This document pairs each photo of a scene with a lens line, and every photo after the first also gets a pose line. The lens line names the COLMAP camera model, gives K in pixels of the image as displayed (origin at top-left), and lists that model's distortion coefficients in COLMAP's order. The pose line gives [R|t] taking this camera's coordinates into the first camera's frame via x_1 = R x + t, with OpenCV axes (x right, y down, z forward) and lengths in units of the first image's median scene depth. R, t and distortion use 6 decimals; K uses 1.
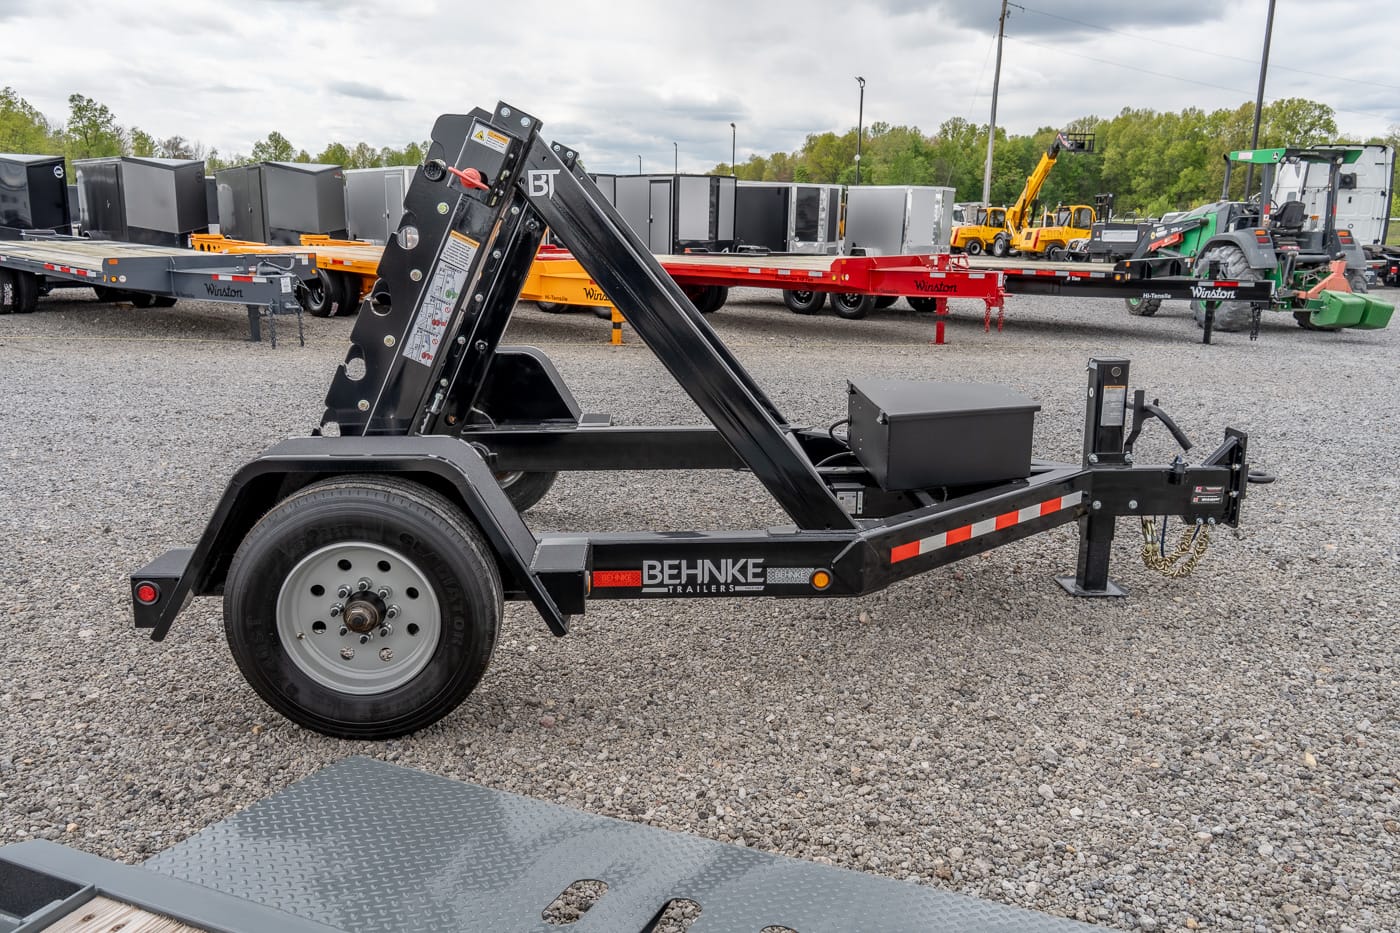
lens RADIAL K [[1081.5, 0, 700.0], [0, 1081.5, 466.5], [0, 0, 1]] dist [-0.007575, -0.001289]
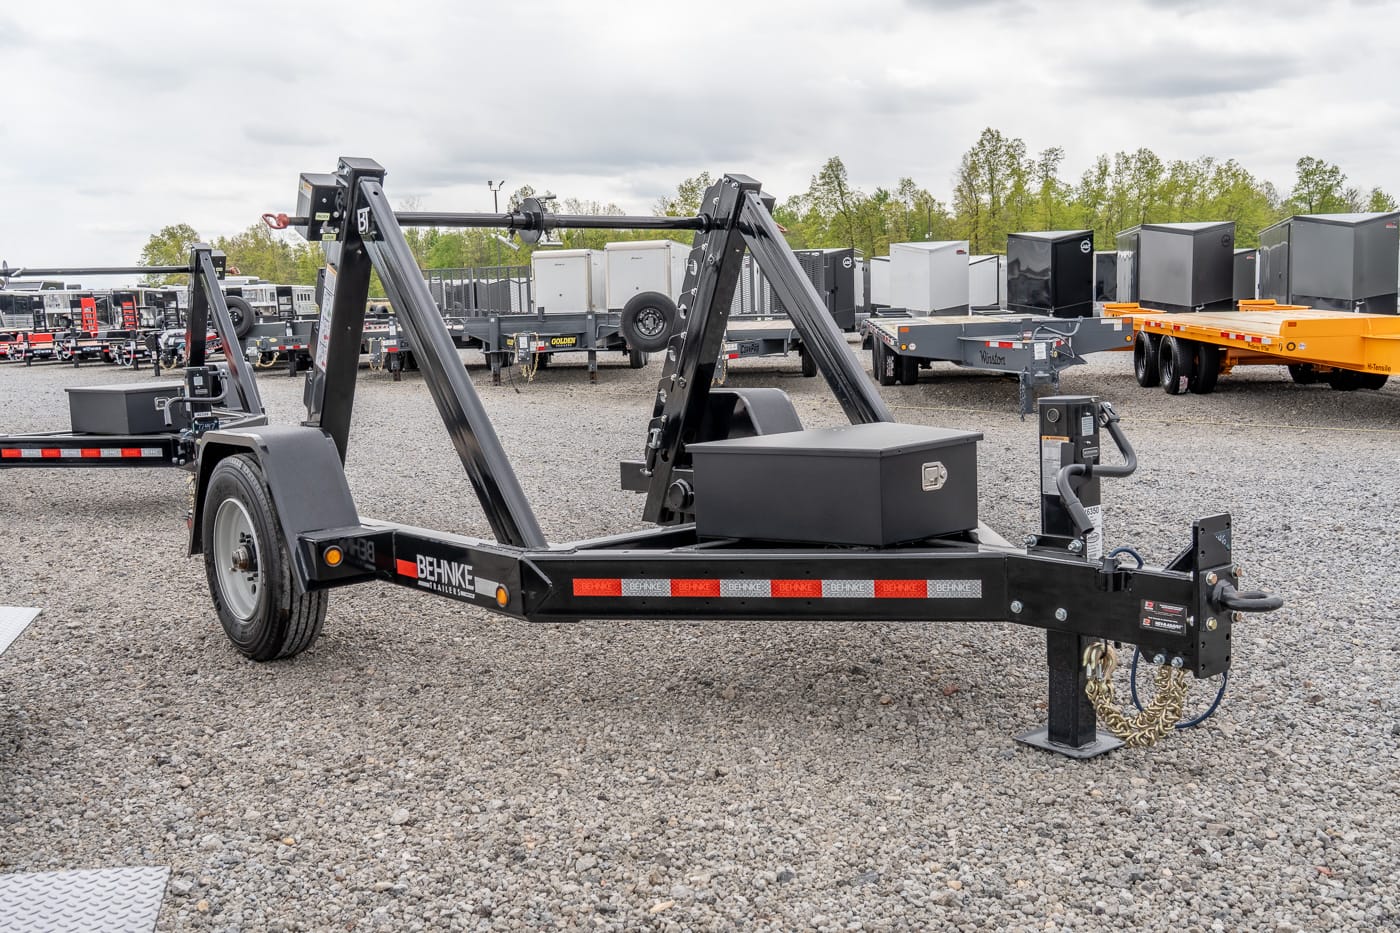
lens RADIAL K [[1352.2, 0, 694.8], [0, 1352.2, 441.9], [0, 0, 1]] dist [-0.000938, 0.006946]
pose [[0.591352, 0.043553, -0.805237, 0.933818], [-0.138793, 0.989137, -0.048428, 0.001662], [0.794380, 0.140399, 0.590973, 0.311653]]
